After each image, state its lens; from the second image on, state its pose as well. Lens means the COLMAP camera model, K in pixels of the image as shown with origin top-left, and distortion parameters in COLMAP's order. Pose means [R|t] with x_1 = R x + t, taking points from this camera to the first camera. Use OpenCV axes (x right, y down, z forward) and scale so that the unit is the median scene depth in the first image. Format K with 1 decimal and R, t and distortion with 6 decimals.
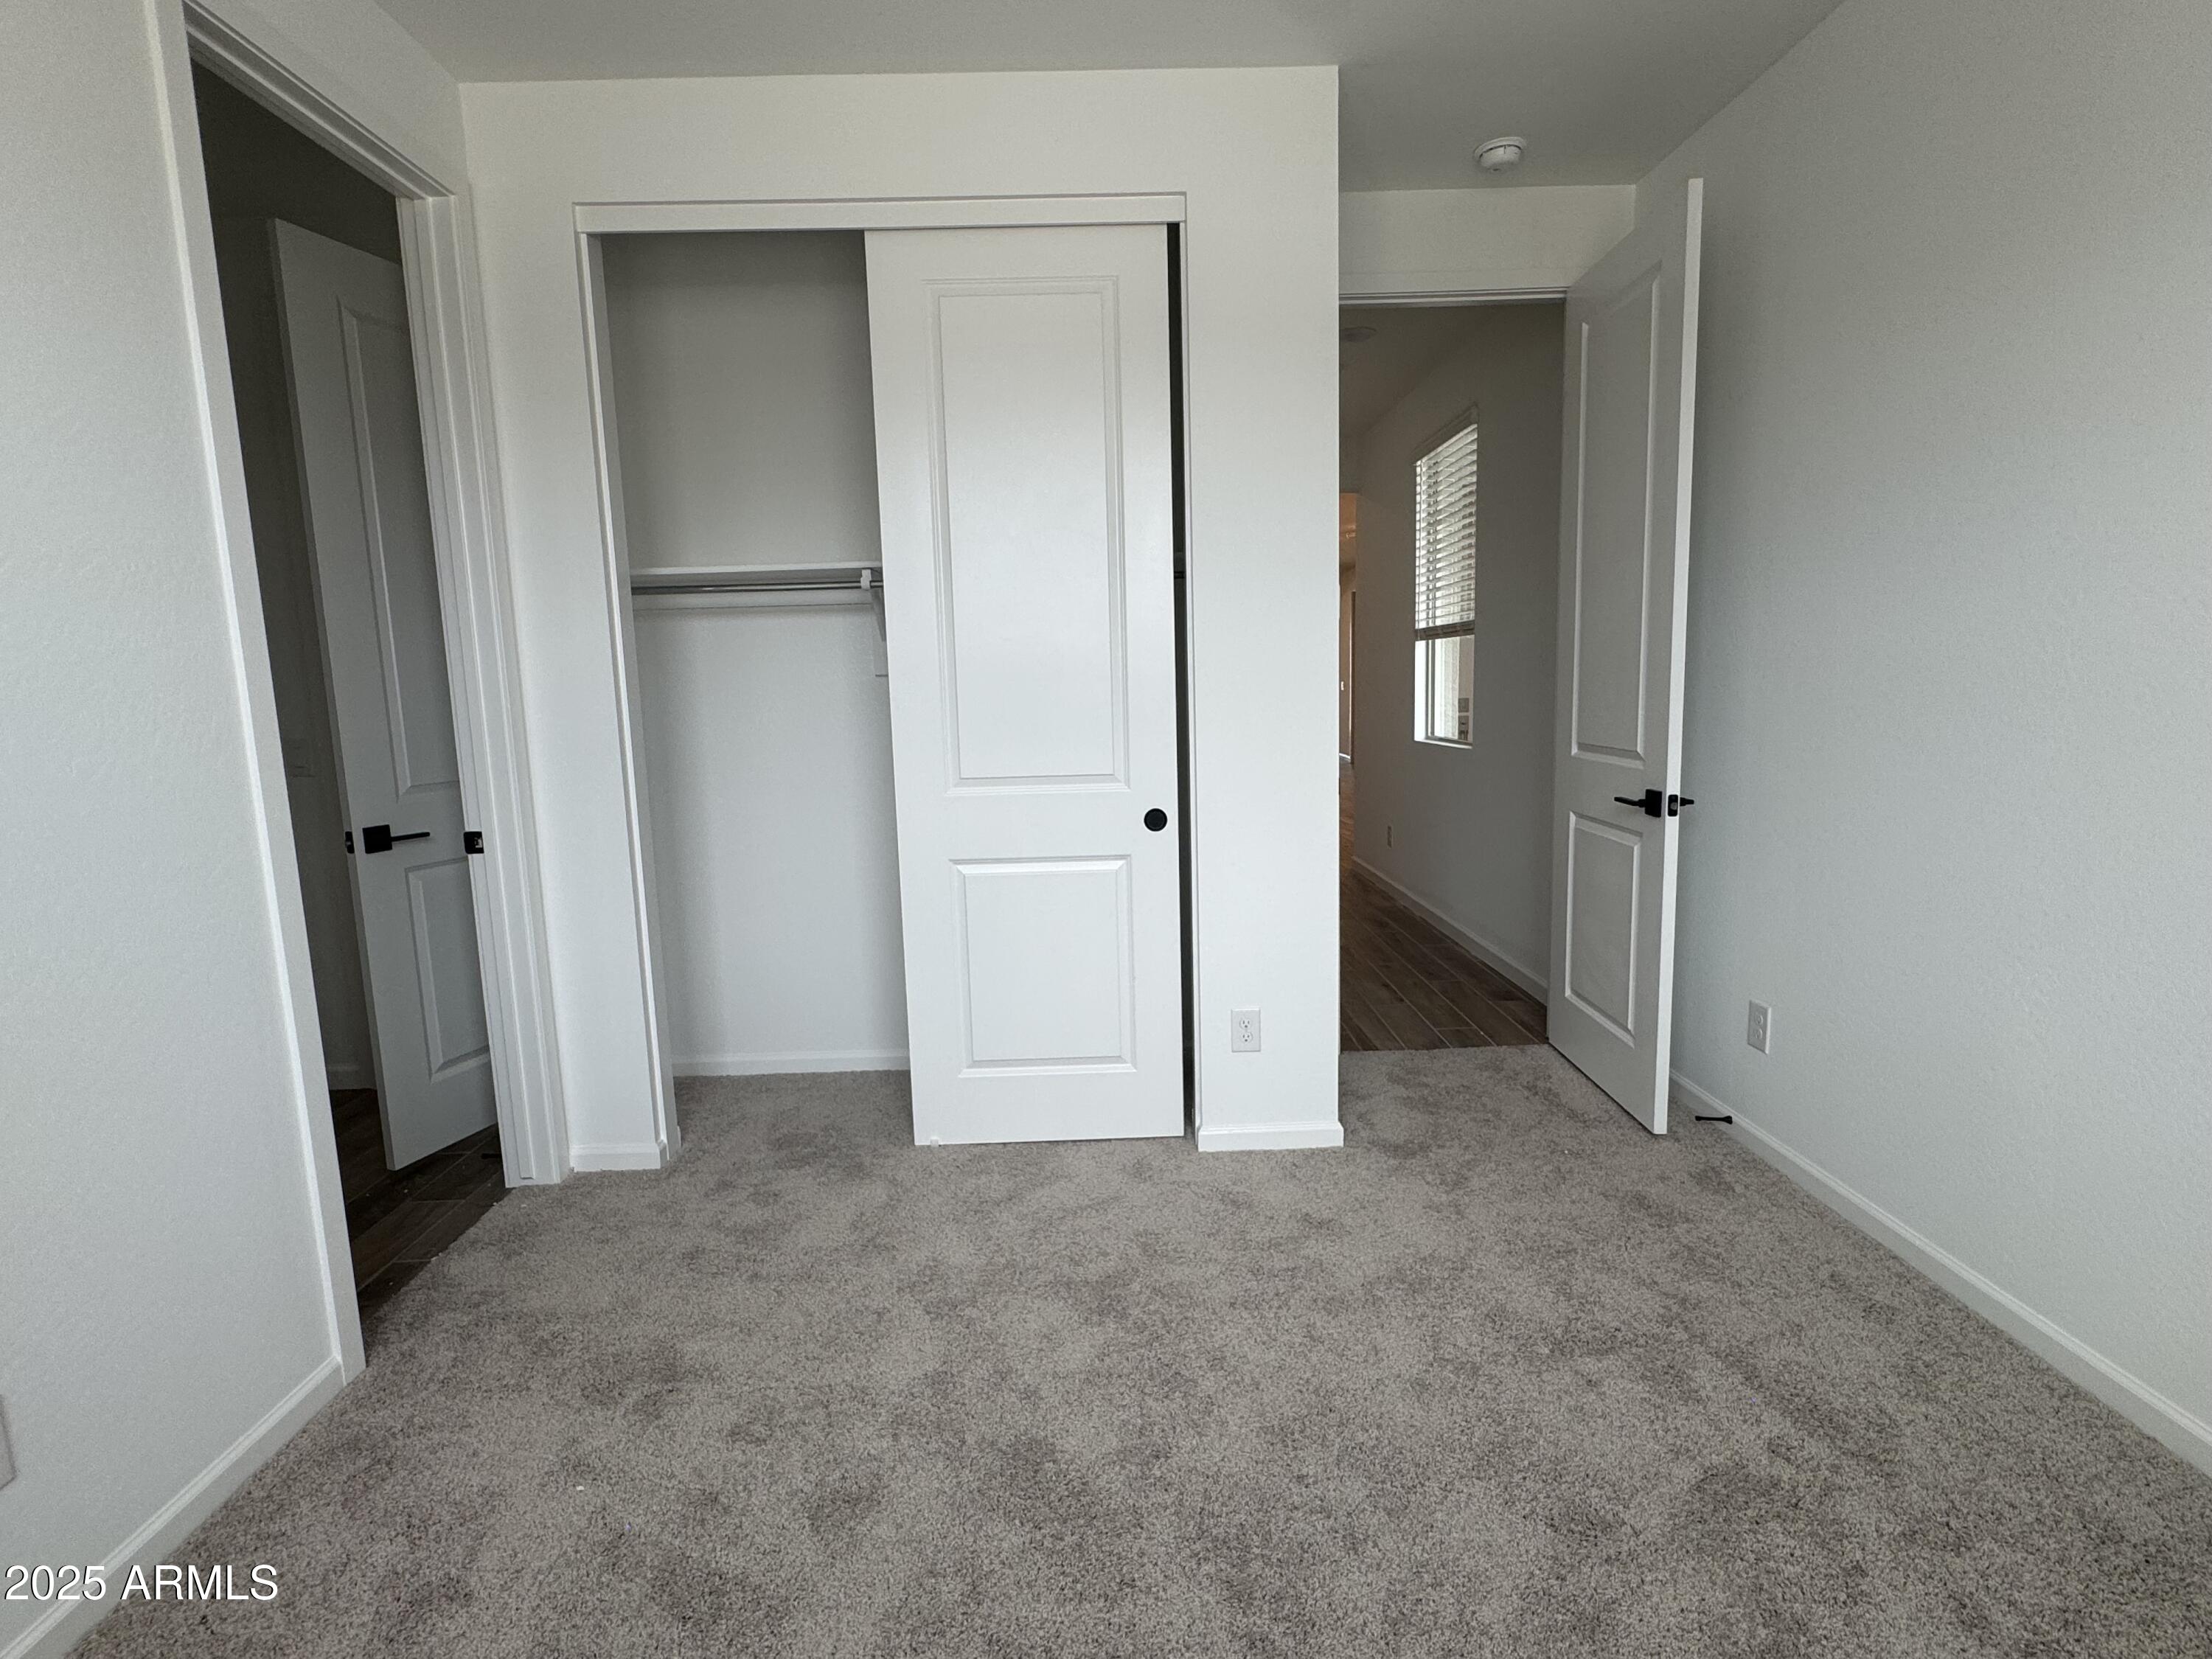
lens RADIAL K [[1079.0, 0, 1100.9], [0, 1079.0, 819.7], [0, 0, 1]] dist [0.004503, 0.001268]
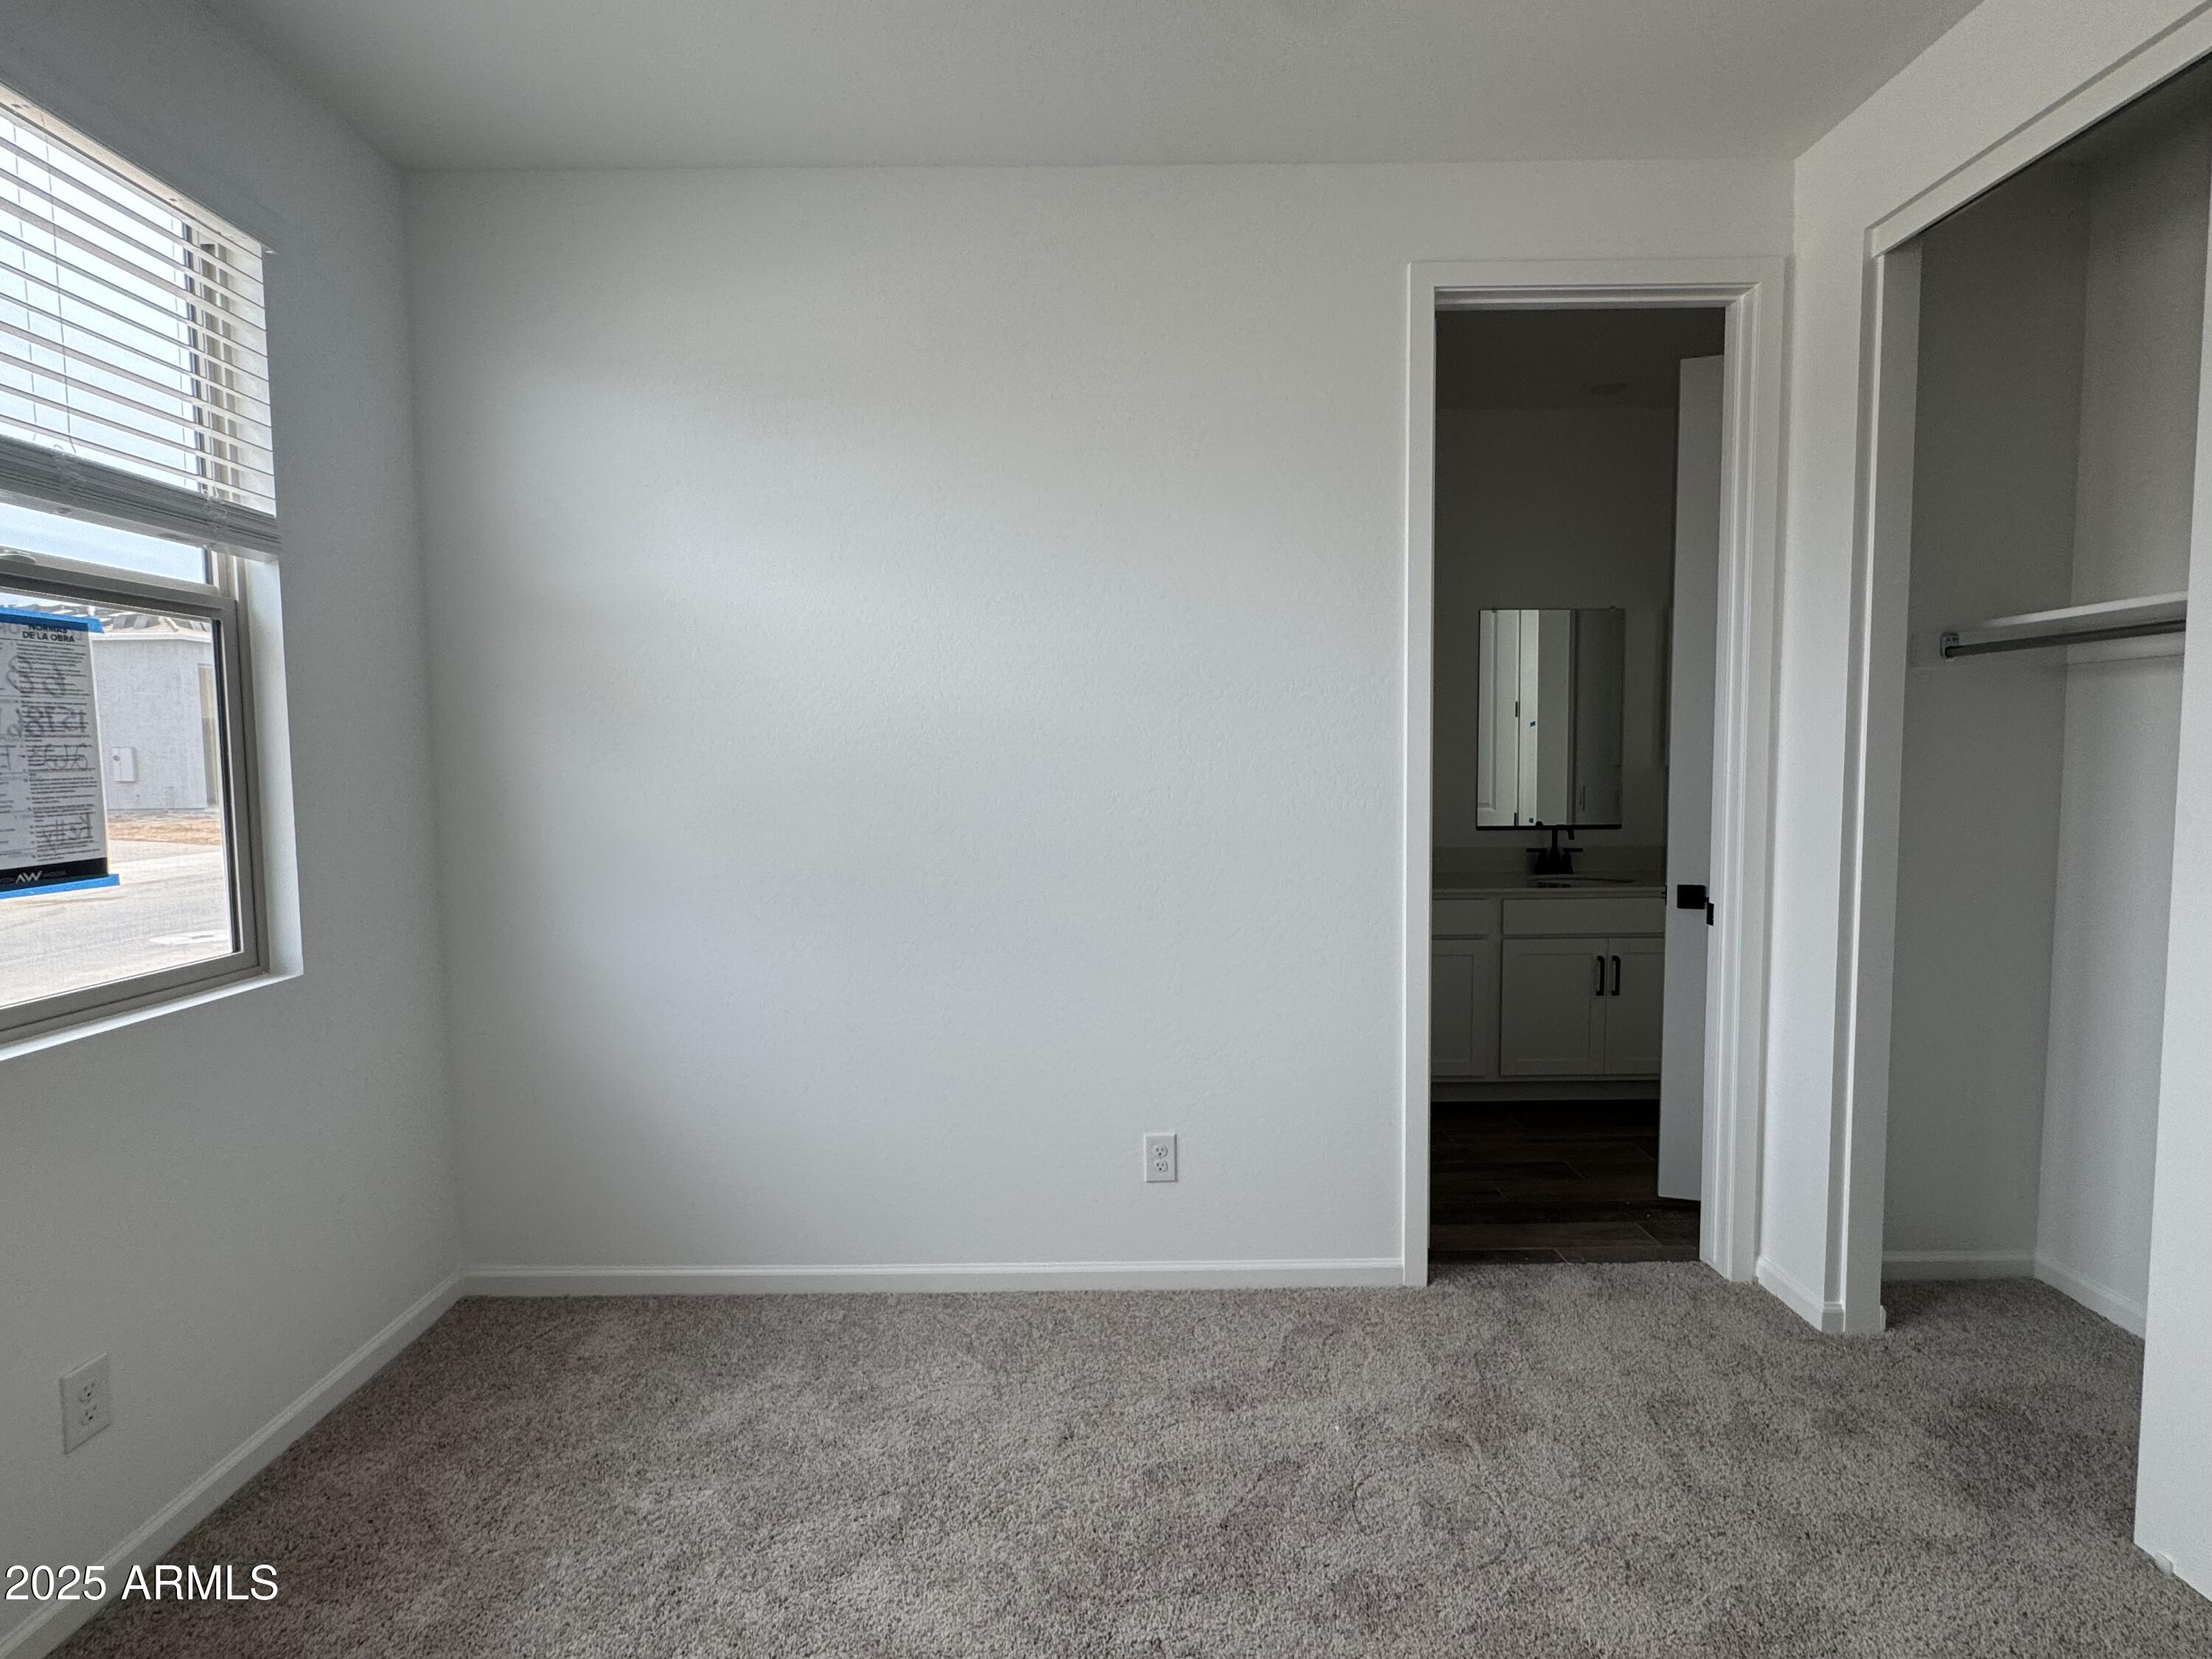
lens RADIAL K [[1079.0, 0, 1103.5], [0, 1079.0, 828.6], [0, 0, 1]] dist [0.004503, 0.001268]
pose [[0.008385, 0.105984, -0.994332, 0.448204], [-0.122141, 0.987030, 0.104176, -0.101784], [0.992477, 0.120575, 0.021221, 0.420716]]
